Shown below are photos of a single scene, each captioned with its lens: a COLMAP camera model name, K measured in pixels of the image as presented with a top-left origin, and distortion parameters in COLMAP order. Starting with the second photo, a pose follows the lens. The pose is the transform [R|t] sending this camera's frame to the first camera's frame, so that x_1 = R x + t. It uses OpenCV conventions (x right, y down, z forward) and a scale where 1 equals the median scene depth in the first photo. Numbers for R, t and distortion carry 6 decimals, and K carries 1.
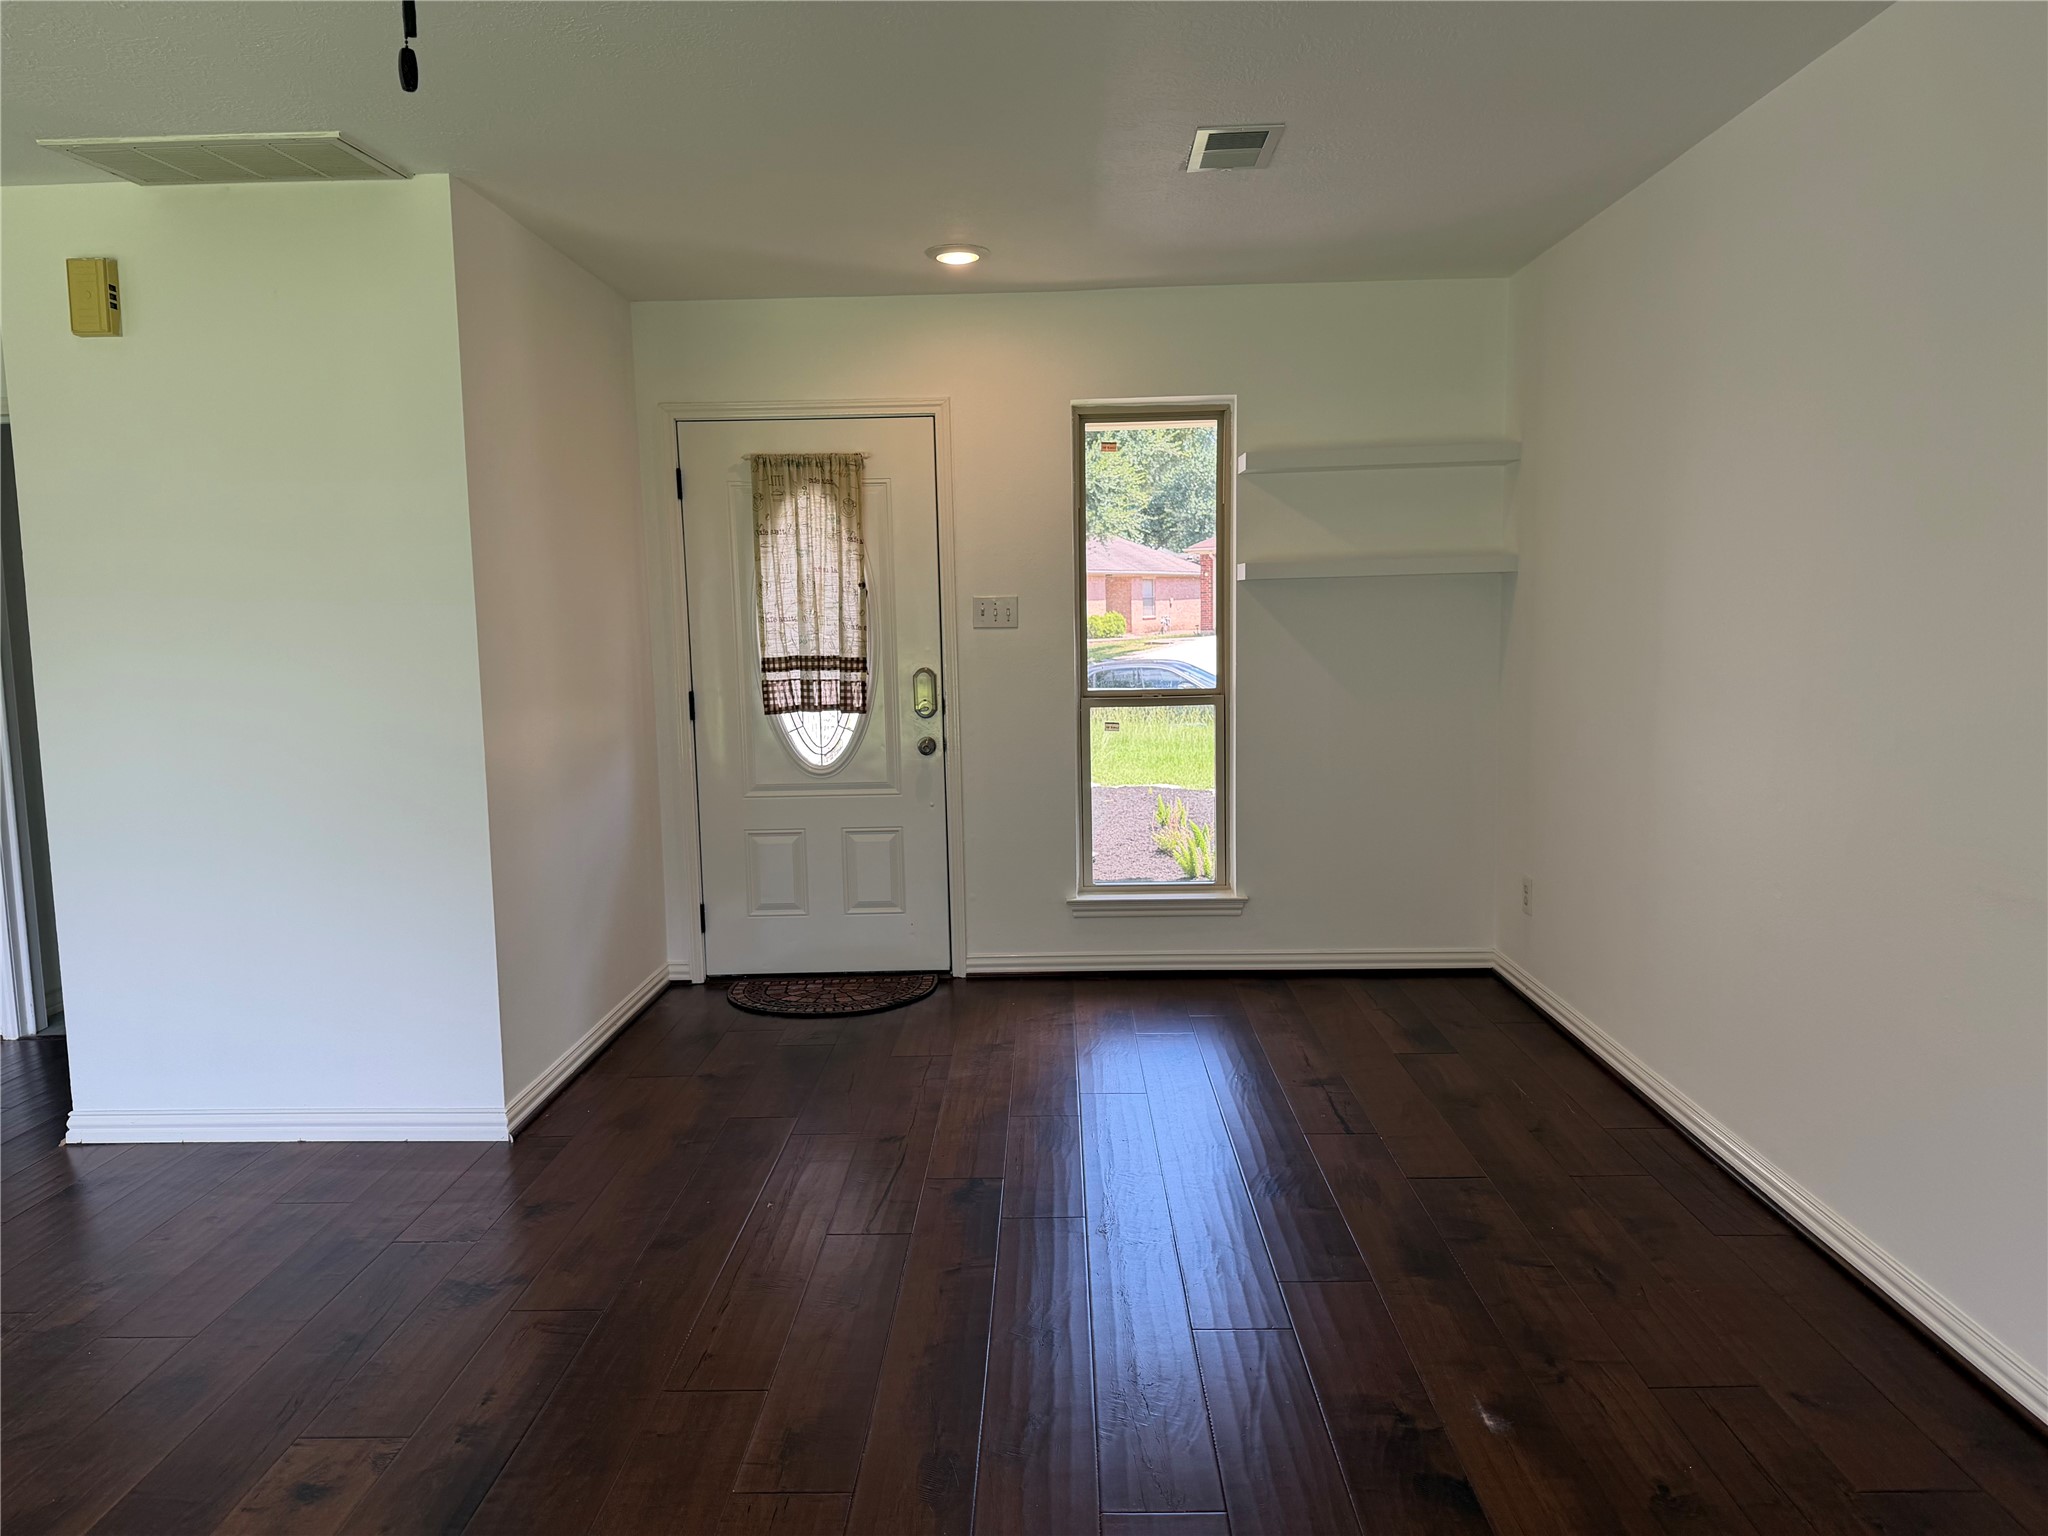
lens RADIAL K [[1430.3, 0, 1024.0], [0, 1430.3, 768.0], [0, 0, 1]] dist [0.084168, -0.072868]
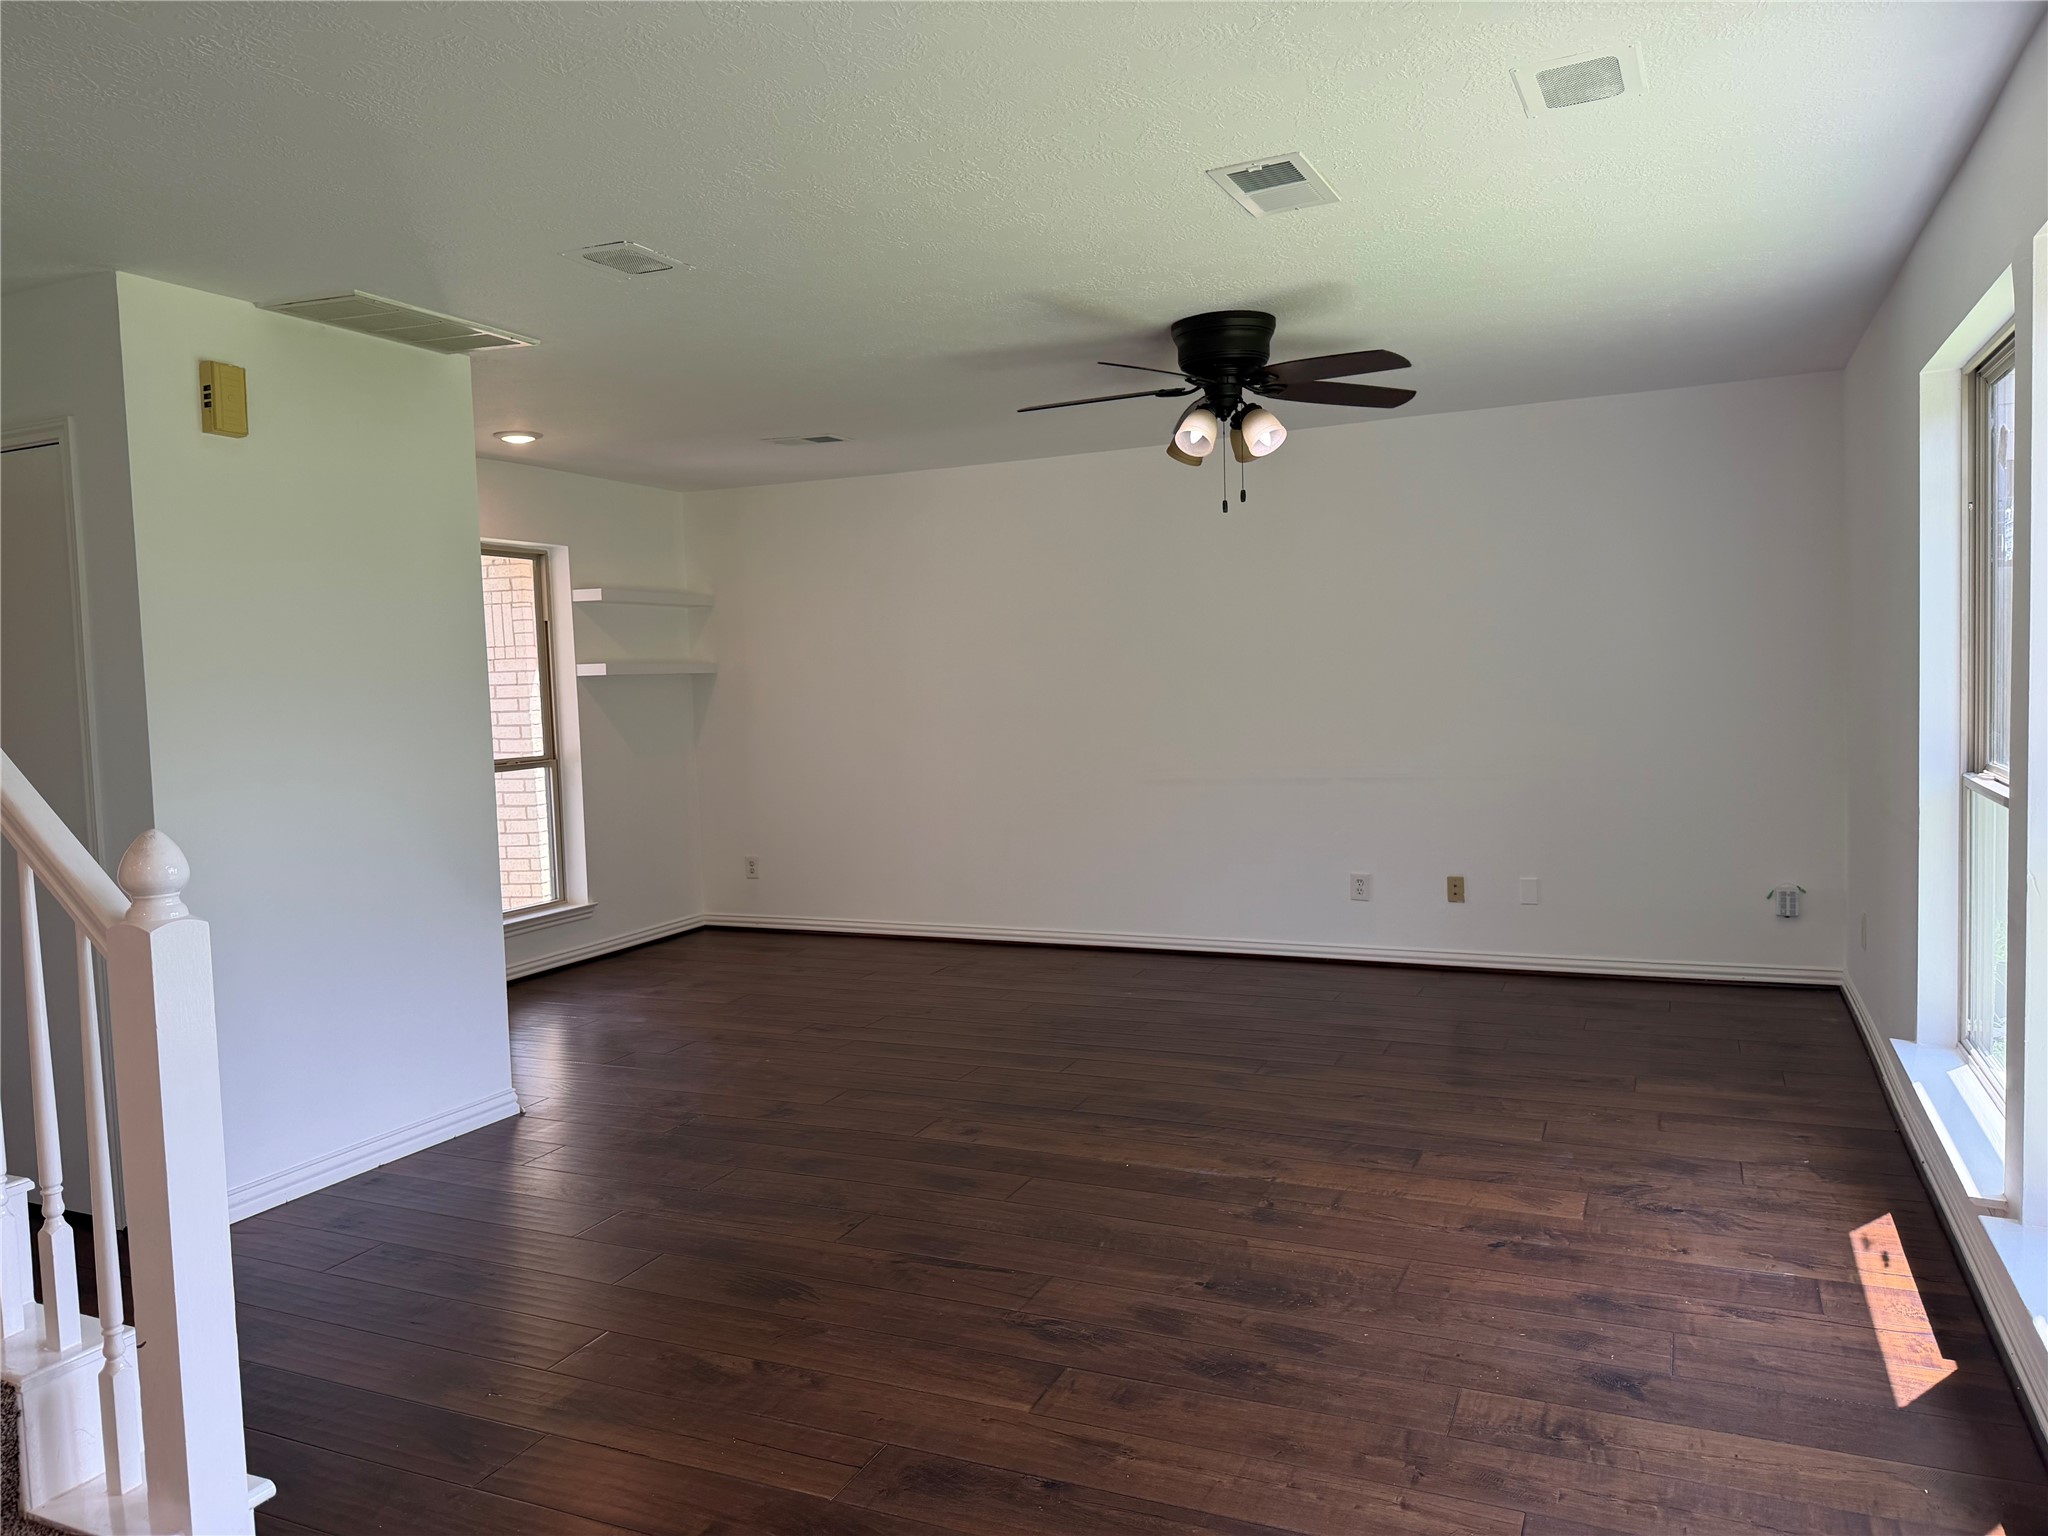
lens RADIAL K [[1430.3, 0, 1024.0], [0, 1430.3, 768.0], [0, 0, 1]] dist [0.084168, -0.072868]
pose [[0.387044, -0.049583, 0.920727, -1.011400], [0.124445, 0.992226, 0.001121, 0.010890], [-0.913625, 0.114146, 0.390205, 0.063791]]
